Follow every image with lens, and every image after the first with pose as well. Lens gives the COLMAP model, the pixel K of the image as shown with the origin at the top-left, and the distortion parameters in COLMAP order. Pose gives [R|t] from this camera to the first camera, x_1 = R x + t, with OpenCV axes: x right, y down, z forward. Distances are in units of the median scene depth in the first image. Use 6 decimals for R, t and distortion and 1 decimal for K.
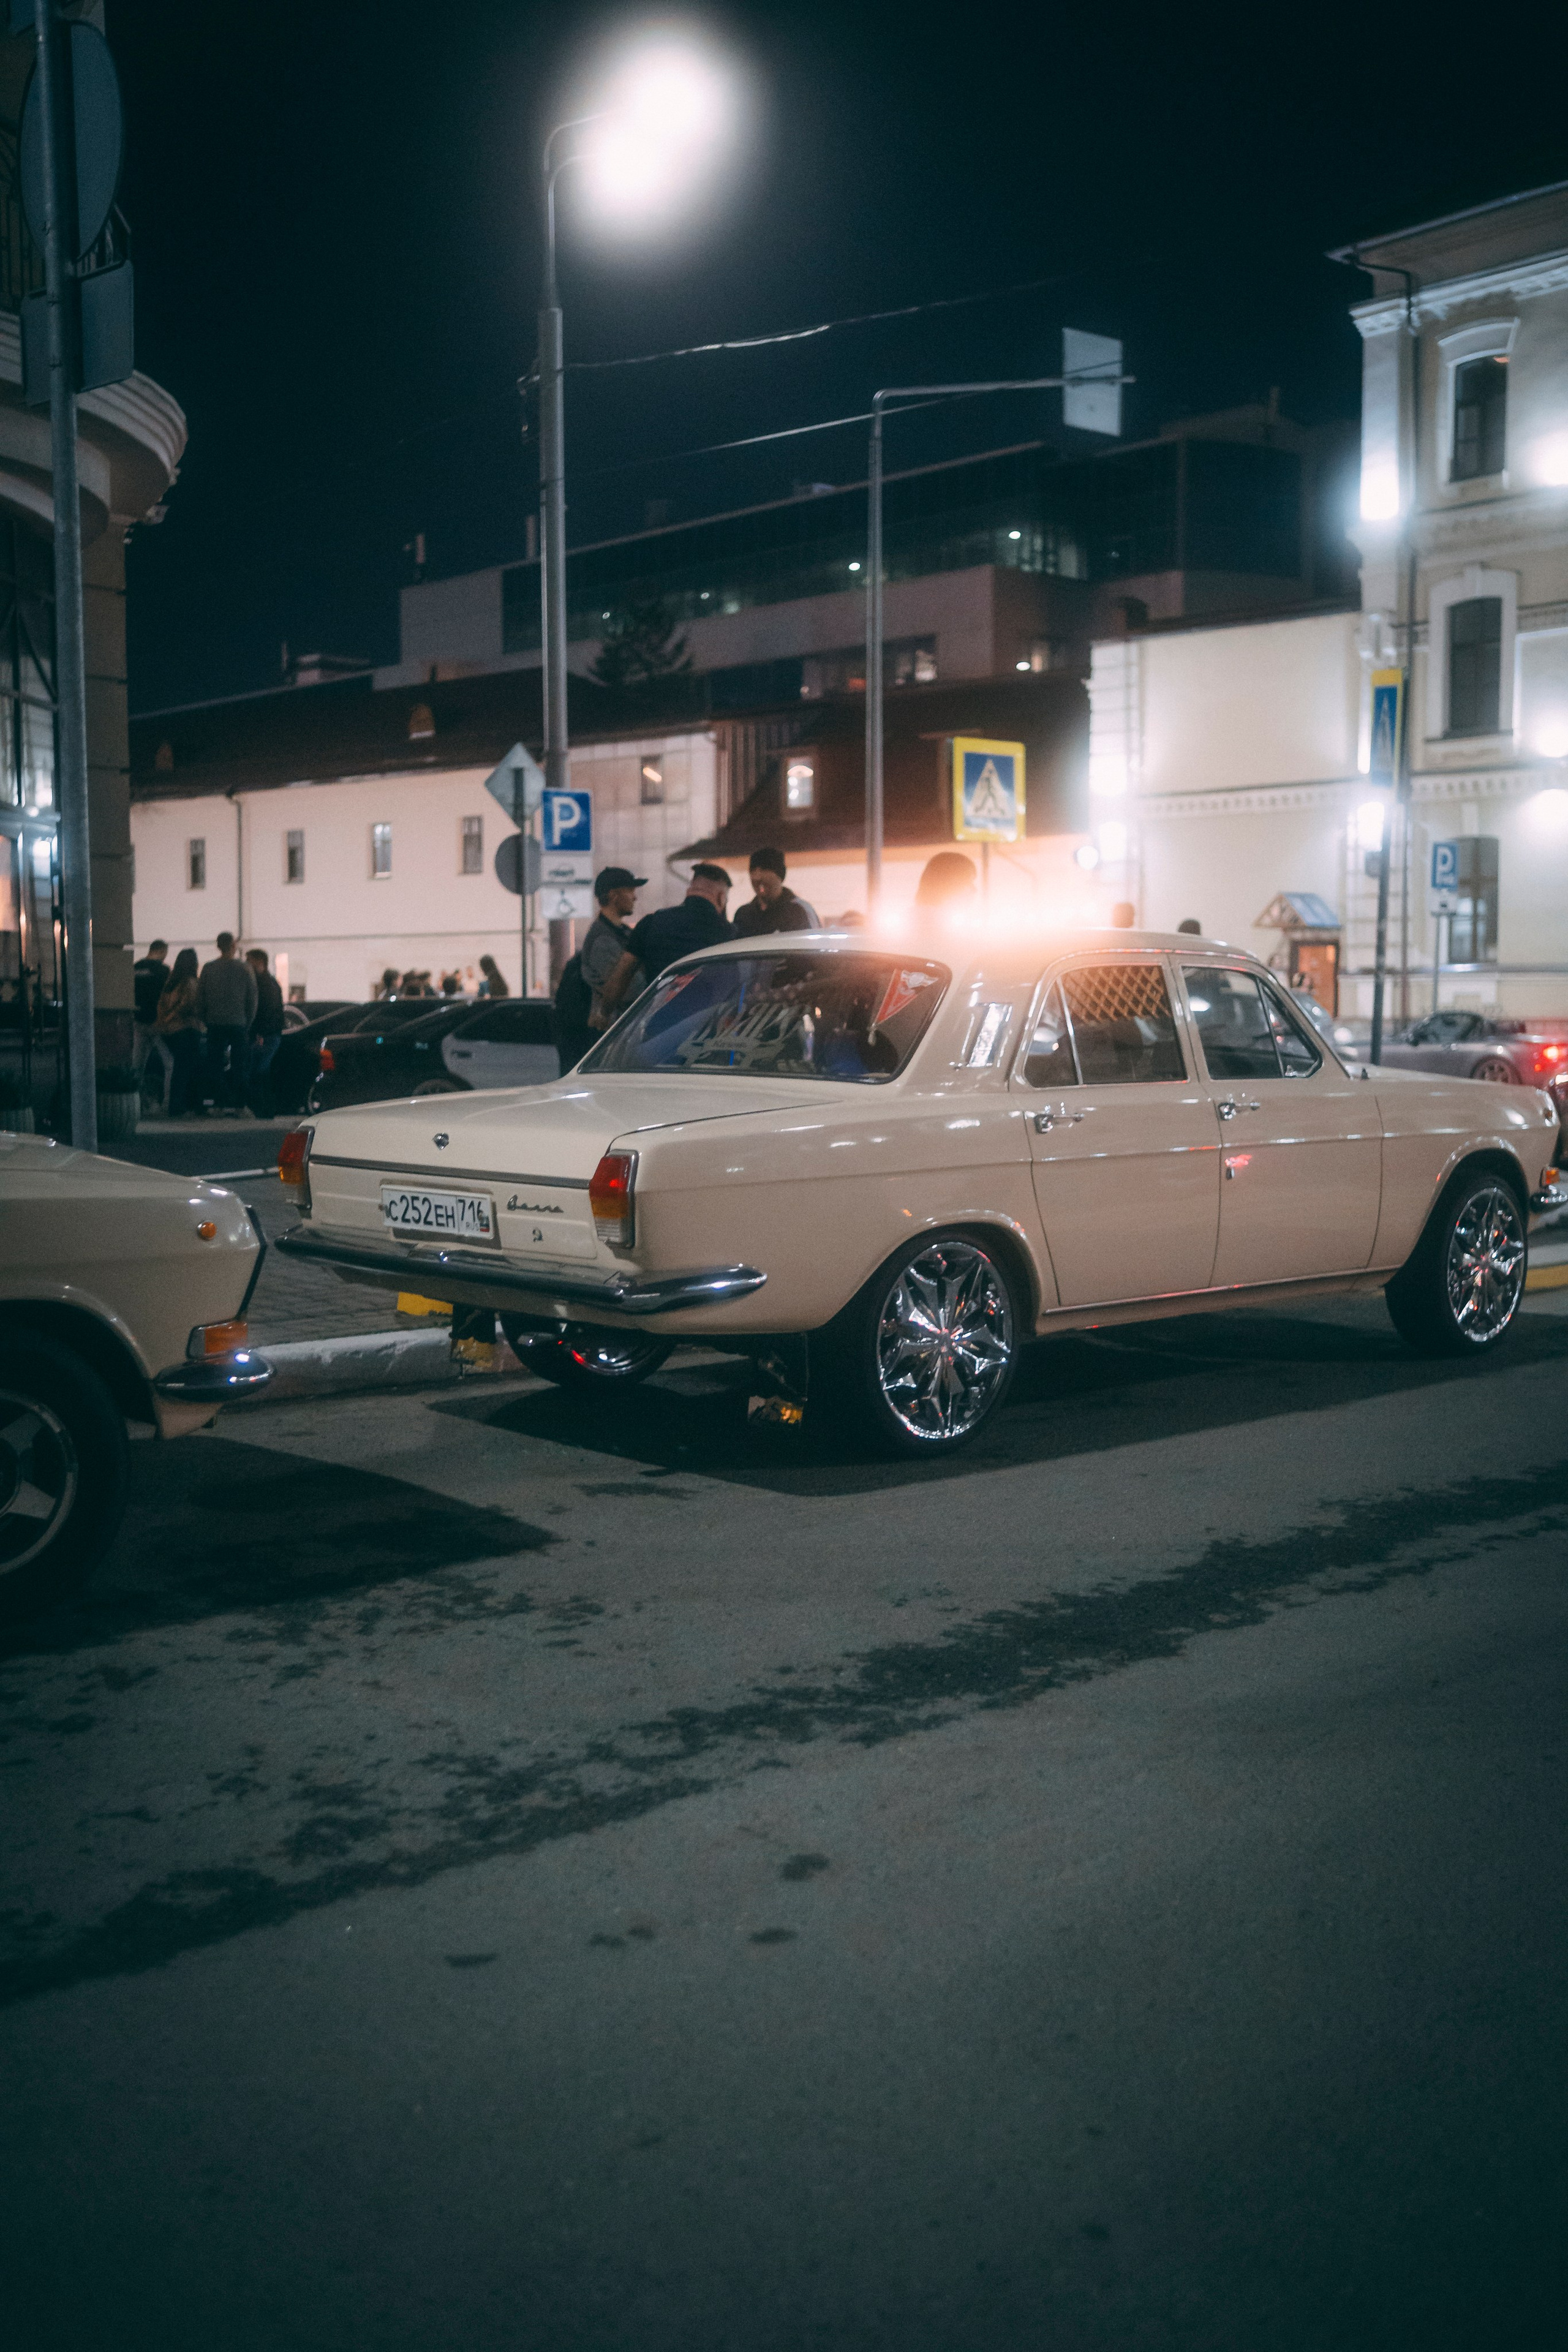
lens RADIAL K [[2378.2, 0, 792.5], [0, 2378.2, 1166.6], [0, 0, 1]] dist [-0.054873, 0.176253]
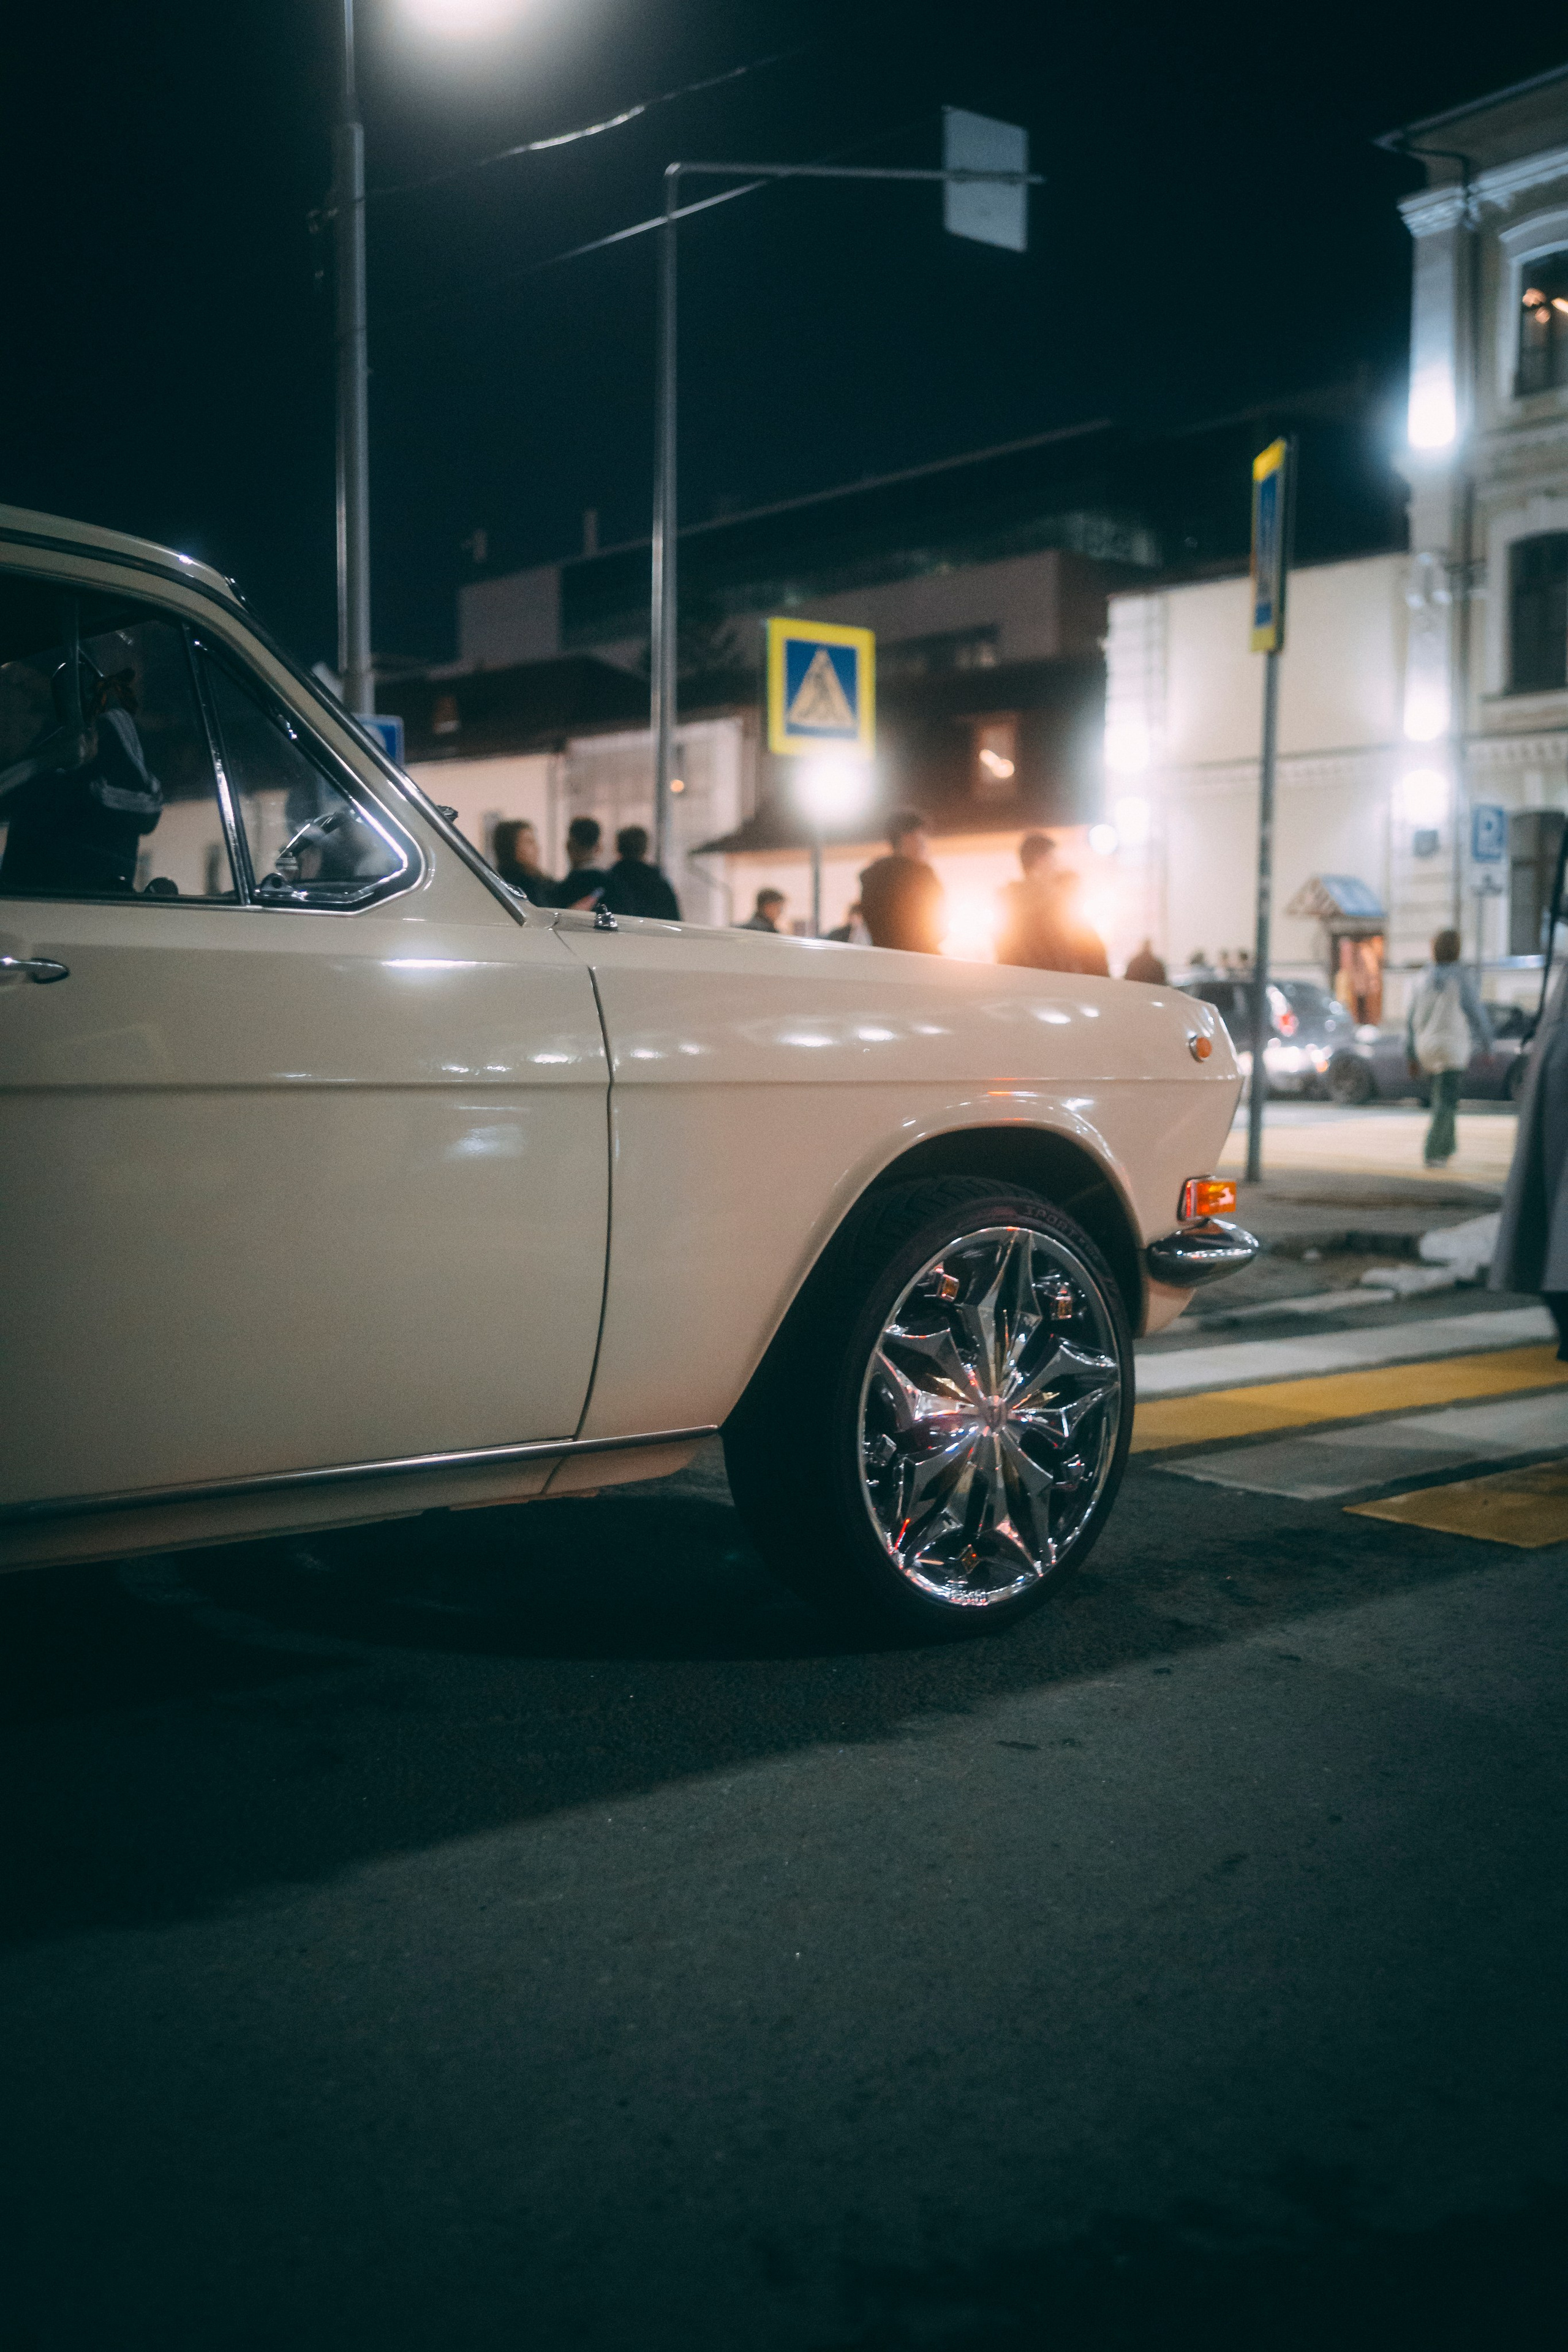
lens RADIAL K [[2431.2, 0, 785.4], [0, 2431.2, 1125.6], [0, 0, 1]] dist [-0.000511, 0.123111]
pose [[0.999163, 0.007711, -0.040175, 0.049846], [-0.008738, 0.999638, -0.025444, 0.000522], [0.039964, 0.025774, 0.998869, 0.106654]]
